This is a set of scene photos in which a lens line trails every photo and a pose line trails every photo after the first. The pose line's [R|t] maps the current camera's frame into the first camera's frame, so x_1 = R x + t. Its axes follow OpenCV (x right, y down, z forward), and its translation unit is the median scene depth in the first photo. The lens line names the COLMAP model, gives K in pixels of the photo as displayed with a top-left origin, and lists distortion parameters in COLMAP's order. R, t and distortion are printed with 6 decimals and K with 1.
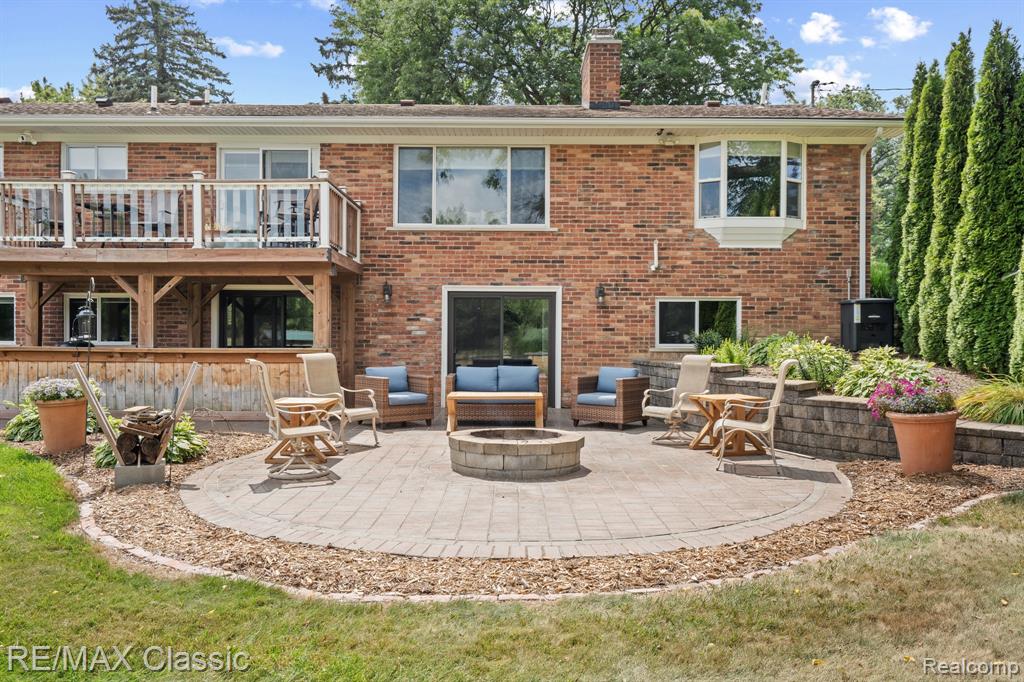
lens RADIAL K [[800.2, 0, 512.0], [0, 800.2, 341.0], [0, 0, 1]] dist [-0.003048, 0.000665]
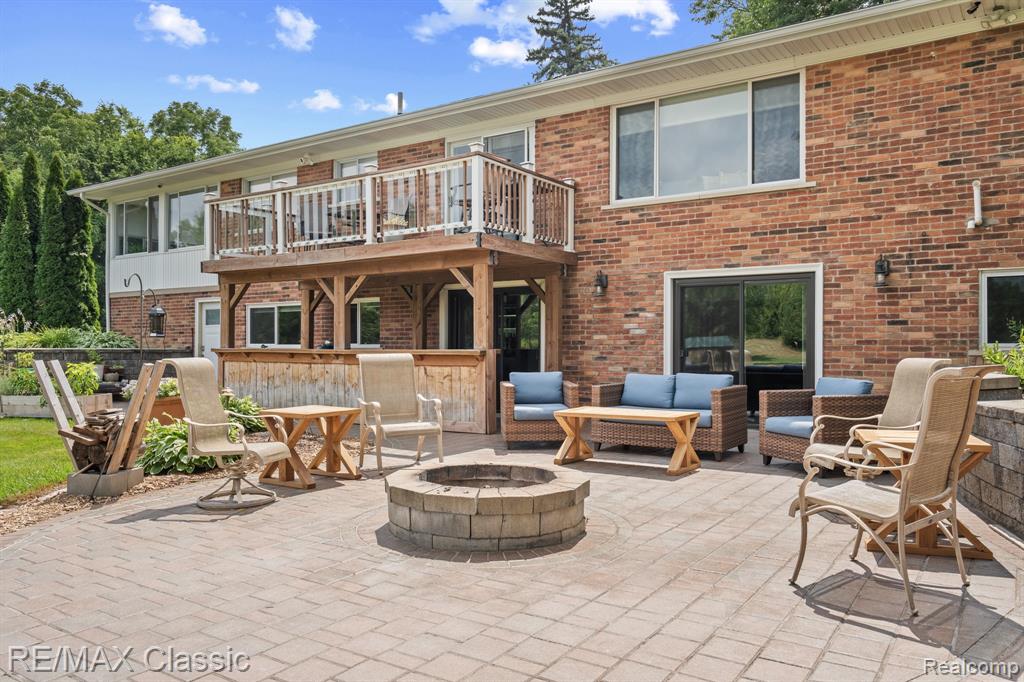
lens RADIAL K [[765.8, 0, 512.0], [0, 765.8, 341.0], [0, 0, 1]] dist [0.005359, -0.000764]
pose [[0.824919, -0.007925, -0.565195, 0.217602], [0.001356, 0.999927, -0.012042, 0.008400], [0.565249, 0.009167, 0.824869, 0.285903]]
